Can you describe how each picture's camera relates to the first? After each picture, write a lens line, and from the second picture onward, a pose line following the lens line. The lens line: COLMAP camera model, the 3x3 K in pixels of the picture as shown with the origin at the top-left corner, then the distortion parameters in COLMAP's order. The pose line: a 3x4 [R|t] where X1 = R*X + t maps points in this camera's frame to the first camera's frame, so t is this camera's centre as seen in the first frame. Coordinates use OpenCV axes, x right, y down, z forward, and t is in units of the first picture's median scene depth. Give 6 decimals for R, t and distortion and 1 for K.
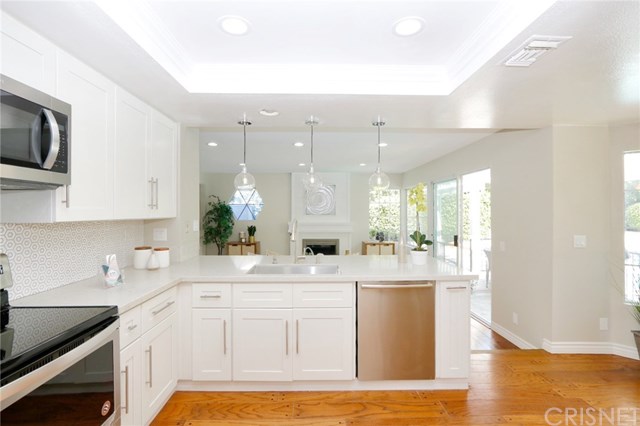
lens RADIAL K [[293.8, 0, 319.8], [0, 293.8, 210.9], [0, 0, 1]] dist [-0.010777, 0.000484]
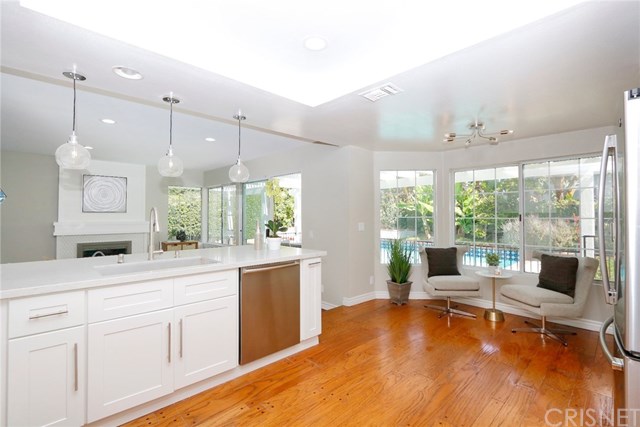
lens RADIAL K [[284.1, 0, 318.3], [0, 284.1, 209.0], [0, 0, 1]] dist [-0.000235, -0.000090]
pose [[0.752095, 0.011370, 0.658957, -0.314851], [-0.003890, 0.999910, -0.012814, 0.048140], [-0.659044, 0.007075, 0.752071, 0.080014]]
